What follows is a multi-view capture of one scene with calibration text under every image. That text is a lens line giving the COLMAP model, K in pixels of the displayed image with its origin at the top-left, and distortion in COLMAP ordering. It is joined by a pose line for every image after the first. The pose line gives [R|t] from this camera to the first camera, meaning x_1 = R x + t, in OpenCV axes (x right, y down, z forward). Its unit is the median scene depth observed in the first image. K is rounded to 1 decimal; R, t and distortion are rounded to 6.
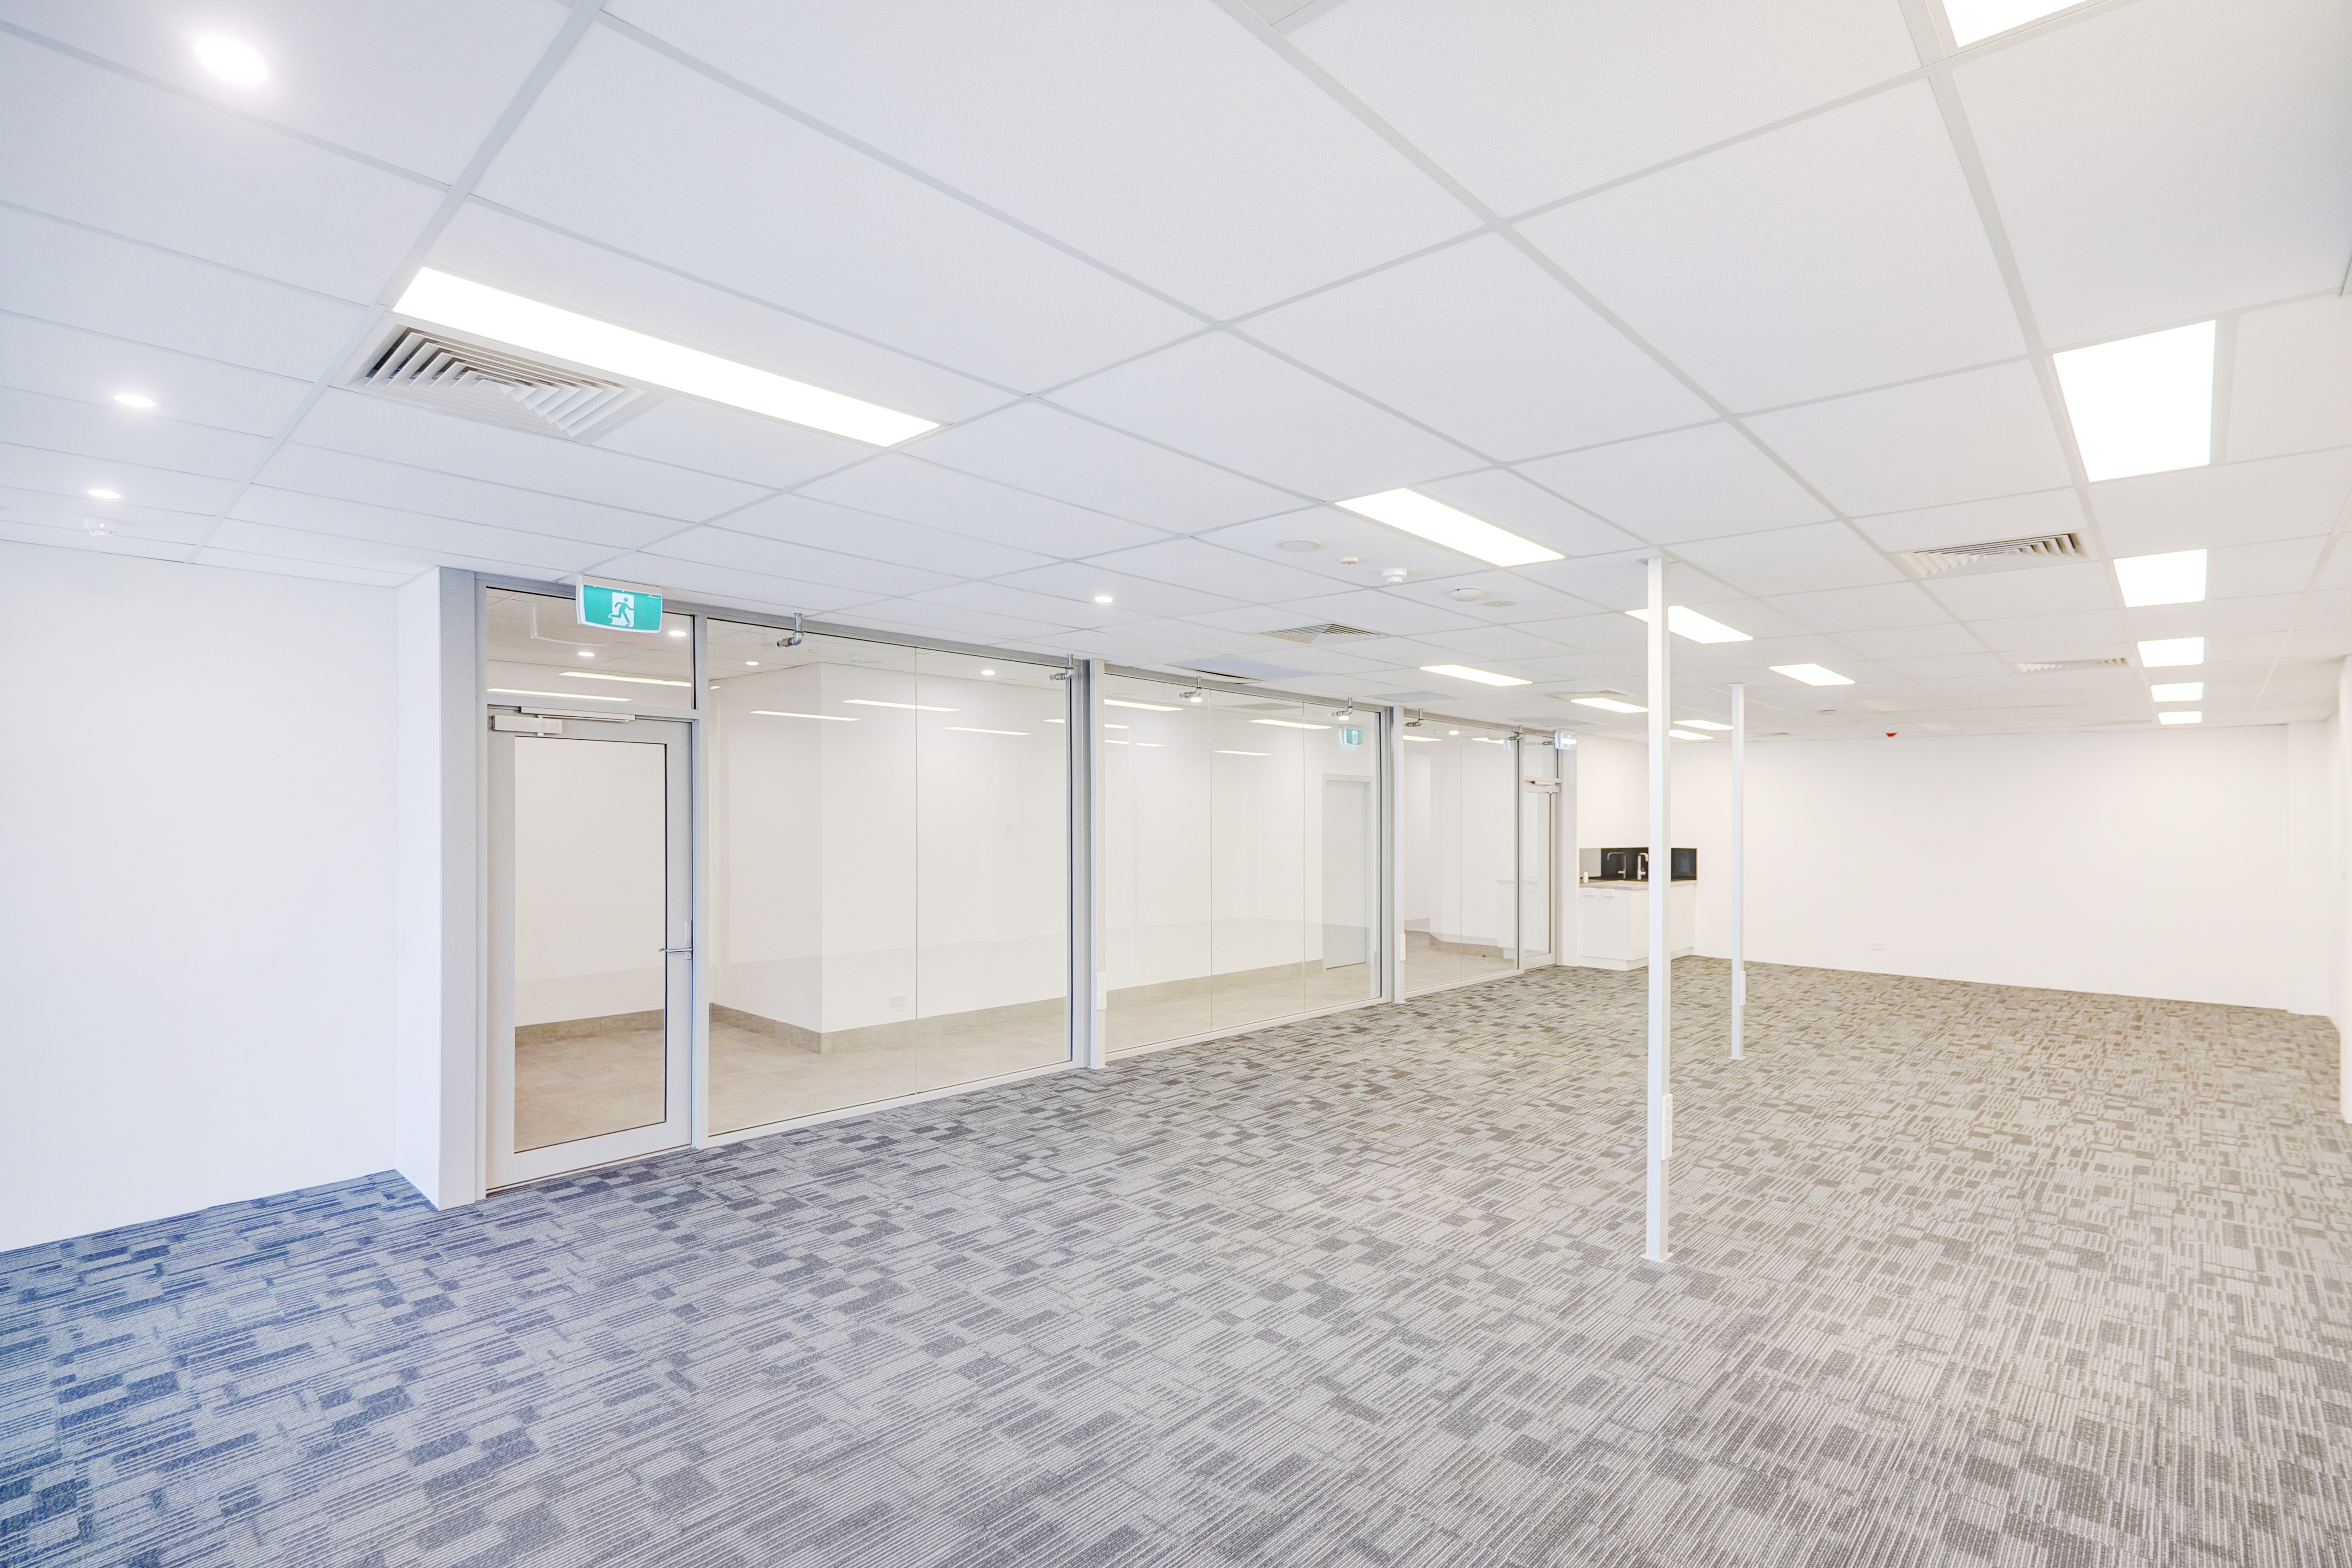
lens RADIAL K [[1137.8, 0, 1178.6], [0, 1137.8, 810.2], [0, 0, 1]] dist [-0.001023, 0.001445]
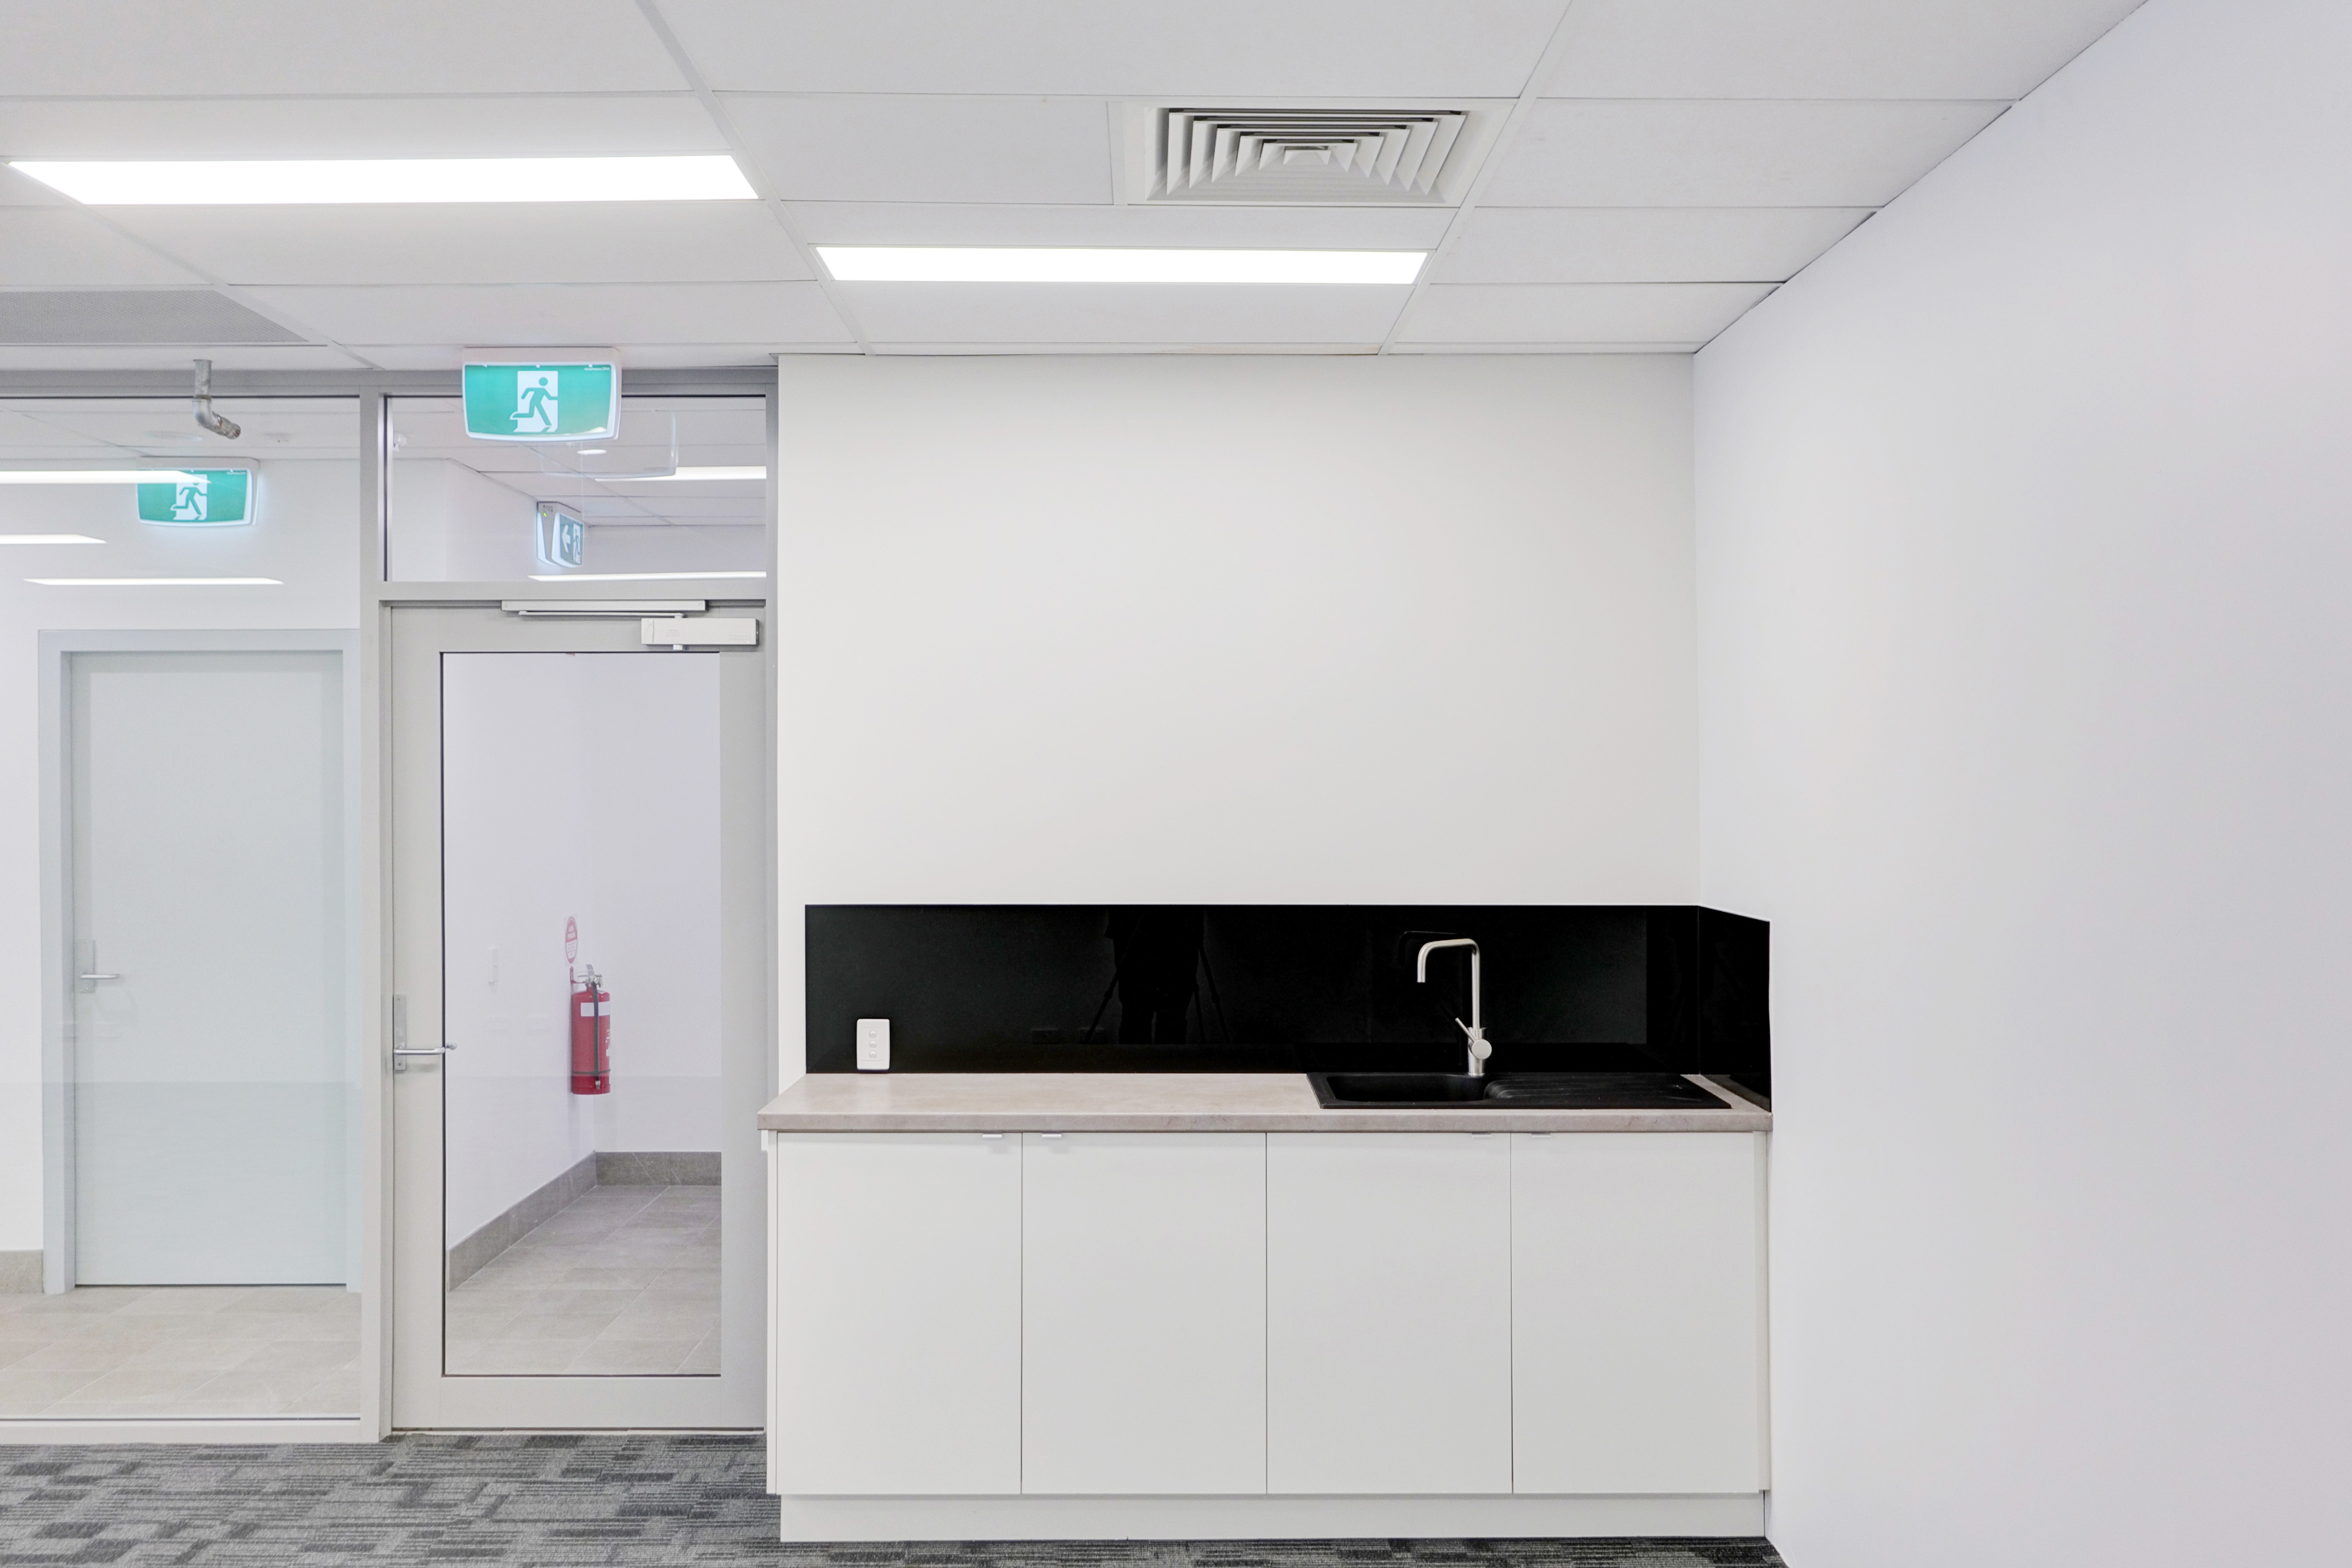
lens RADIAL K [[2133.9, 0, 1171.1], [0, 2133.9, 776.1], [0, 0, 1]] dist [-0.000404, 0.003779]
pose [[0.678030, -0.013911, -0.734902, 0.623836], [0.007605, 0.999900, -0.011911, 0.016476], [0.734995, 0.002487, 0.678068, 0.781279]]
